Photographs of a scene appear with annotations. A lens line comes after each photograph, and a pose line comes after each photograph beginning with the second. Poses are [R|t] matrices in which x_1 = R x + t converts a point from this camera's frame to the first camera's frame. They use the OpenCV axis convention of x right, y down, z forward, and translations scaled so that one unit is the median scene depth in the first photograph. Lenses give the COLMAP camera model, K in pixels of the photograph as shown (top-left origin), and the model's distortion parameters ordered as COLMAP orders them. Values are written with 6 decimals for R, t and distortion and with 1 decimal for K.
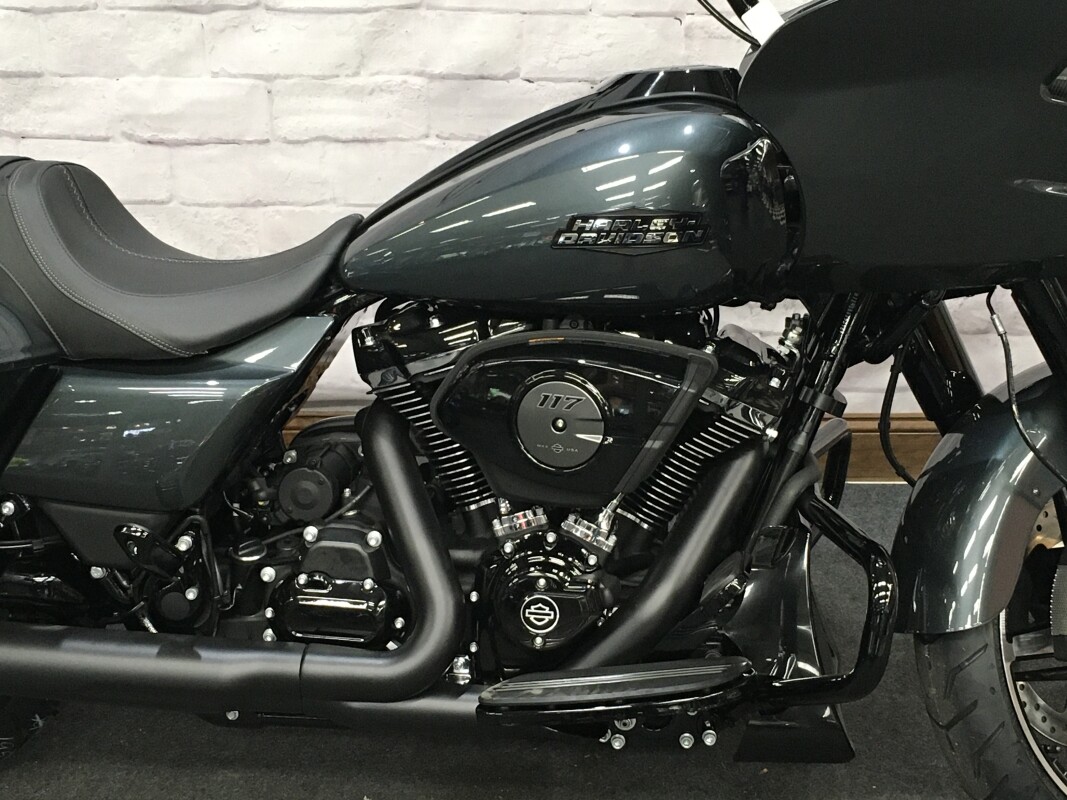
lens RADIAL K [[1853.7, 0, 533.5], [0, 1853.7, 400.0], [0, 0, 1]] dist [0.035641, 0.175430]
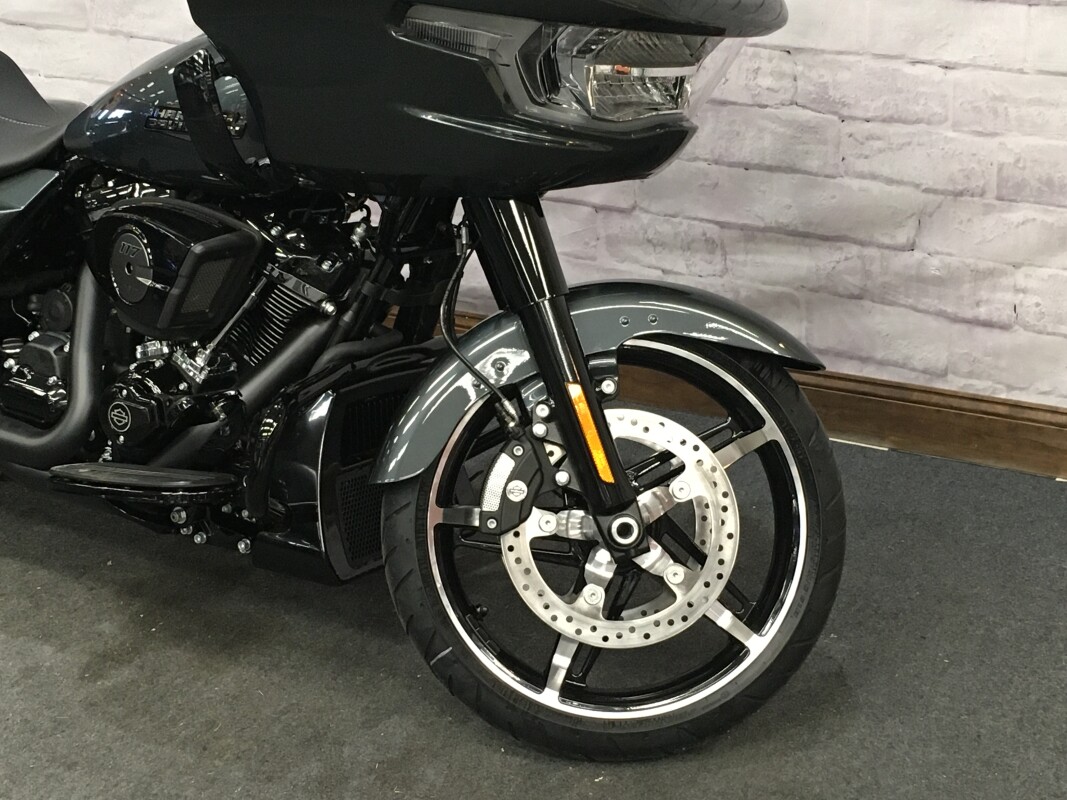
lens RADIAL K [[1853.7, 0, 533.5], [0, 1853.7, 400.0], [0, 0, 1]] dist [0.035641, 0.175430]
pose [[0.894440, 0.161639, -0.416953, 0.550923], [-0.156533, 0.986570, 0.046668, 0.000220], [0.418896, 0.023526, 0.907729, -0.025708]]
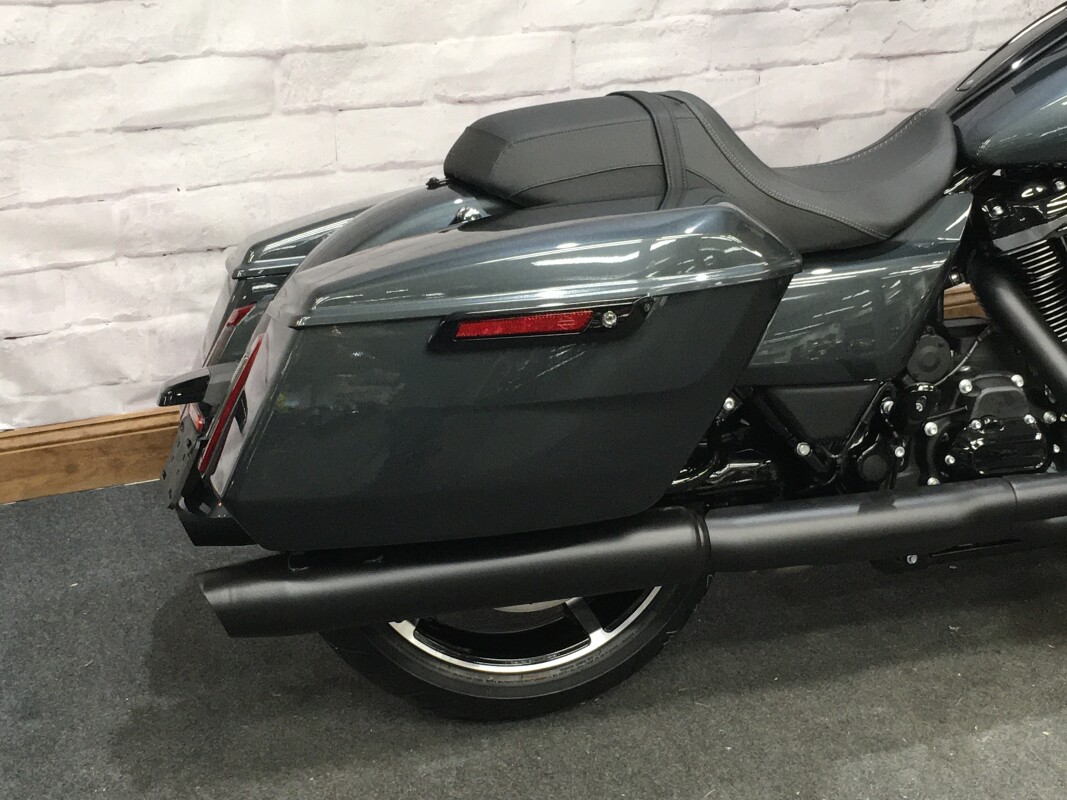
lens RADIAL K [[1853.7, 0, 533.5], [0, 1853.7, 400.0], [0, 0, 1]] dist [0.035641, 0.175430]
pose [[0.930015, -0.152629, 0.334330, -0.555826], [0.154611, 0.987755, 0.020846, 0.011534], [-0.333418, 0.032304, 0.942225, 0.010612]]
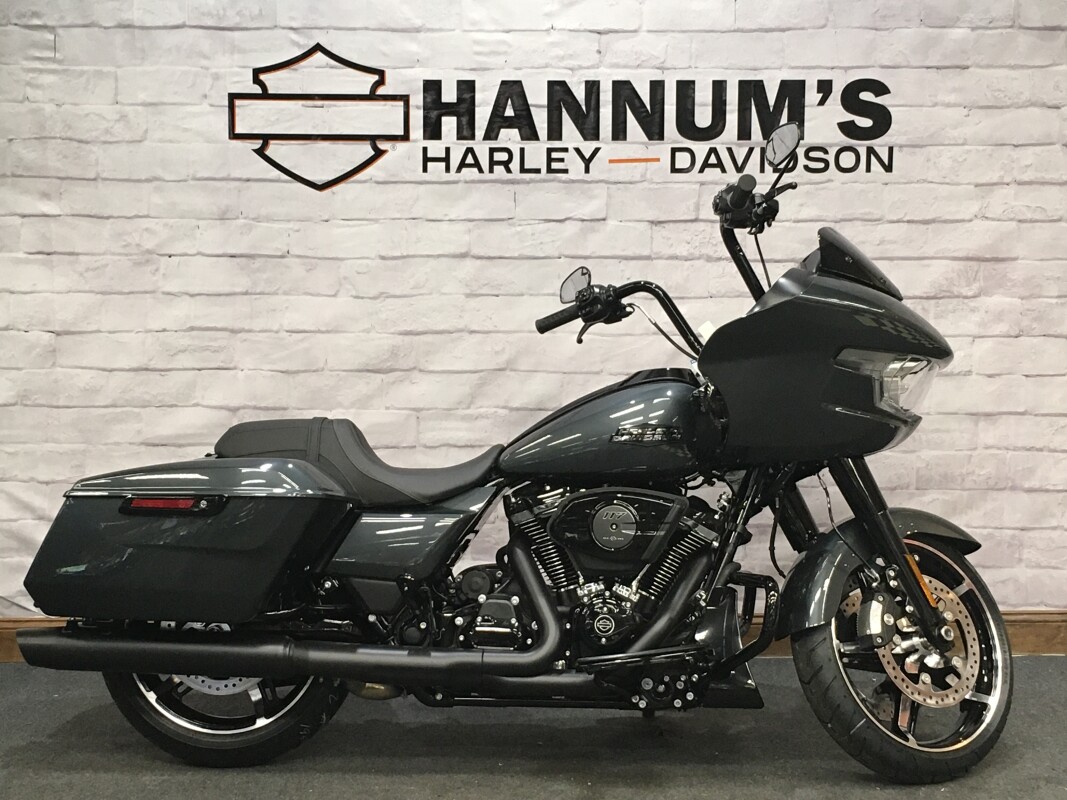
lens RADIAL K [[1853.7, 0, 533.5], [0, 1853.7, 400.0], [0, 0, 1]] dist [0.035641, 0.175430]
pose [[0.998667, 0.006356, 0.051226, -0.124049], [0.008247, 0.960001, -0.279877, 0.309615], [-0.050956, 0.279926, 0.958668, -0.688120]]
